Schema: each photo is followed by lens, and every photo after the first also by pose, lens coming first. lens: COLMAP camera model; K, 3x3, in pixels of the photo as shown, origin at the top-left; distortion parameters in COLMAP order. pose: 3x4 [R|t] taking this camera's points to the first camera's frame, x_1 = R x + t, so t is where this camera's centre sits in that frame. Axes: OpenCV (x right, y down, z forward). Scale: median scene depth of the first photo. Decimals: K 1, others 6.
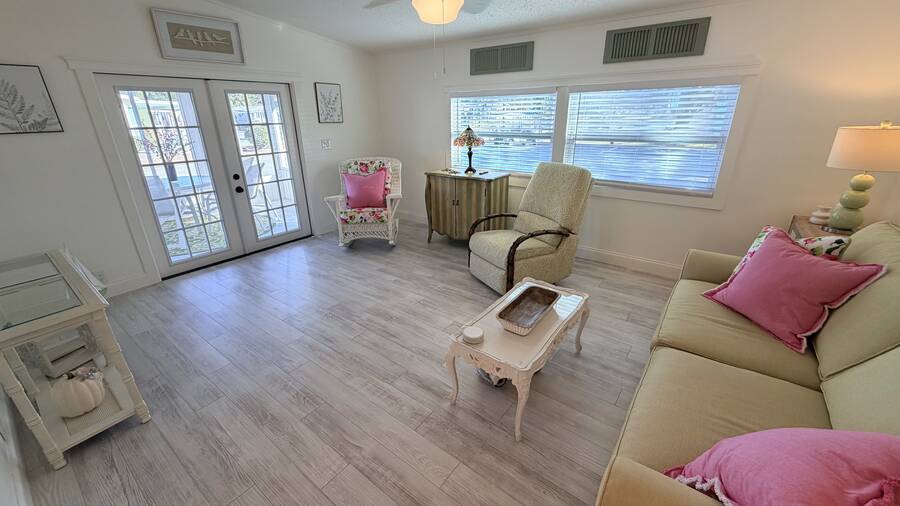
lens RADIAL K [[357.3, 0, 447.2], [0, 357.3, 250.2], [0, 0, 1]] dist [0.001310, -0.000815]
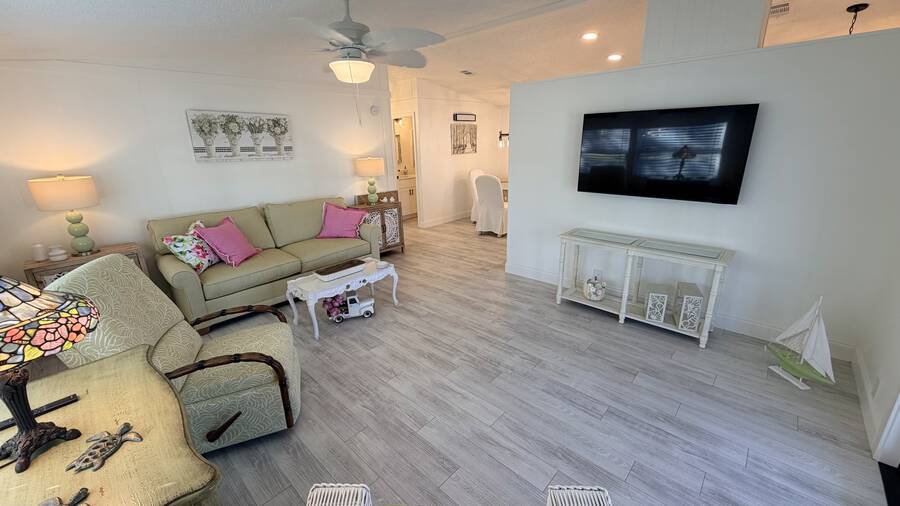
lens RADIAL K [[357.3, 0, 447.2], [0, 357.3, 251.5], [0, 0, 1]] dist [0.001310, -0.000815]
pose [[-0.994042, 0.012973, 0.108224, -0.256380], [0.077466, 0.782576, 0.617717, -0.518436], [-0.076680, 0.622420, -0.778918, 1.286208]]
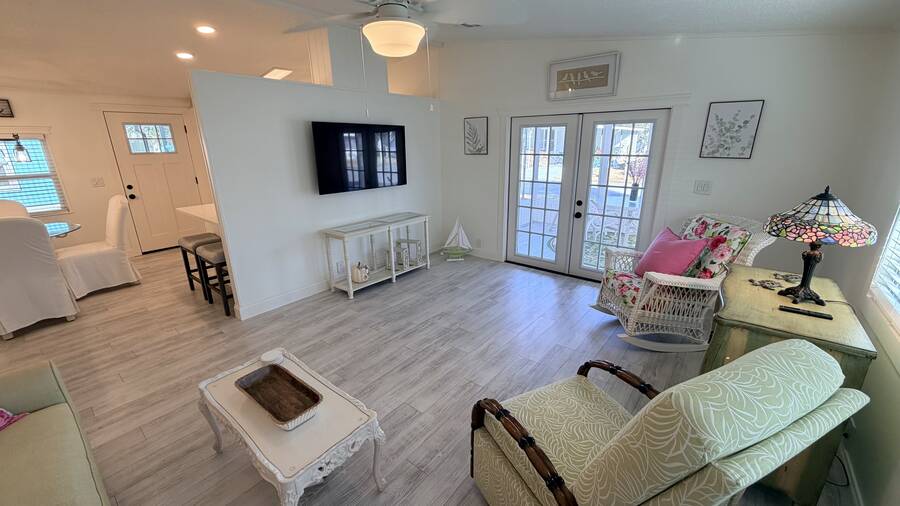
lens RADIAL K [[357.3, 0, 449.3], [0, 357.3, 251.8], [0, 0, 1]] dist [0.001310, -0.000815]
pose [[-0.031936, 0.309478, -0.950370, 0.525058], [-0.346336, 0.888519, 0.300975, -0.299167], [0.937567, 0.338759, 0.078807, 0.696269]]
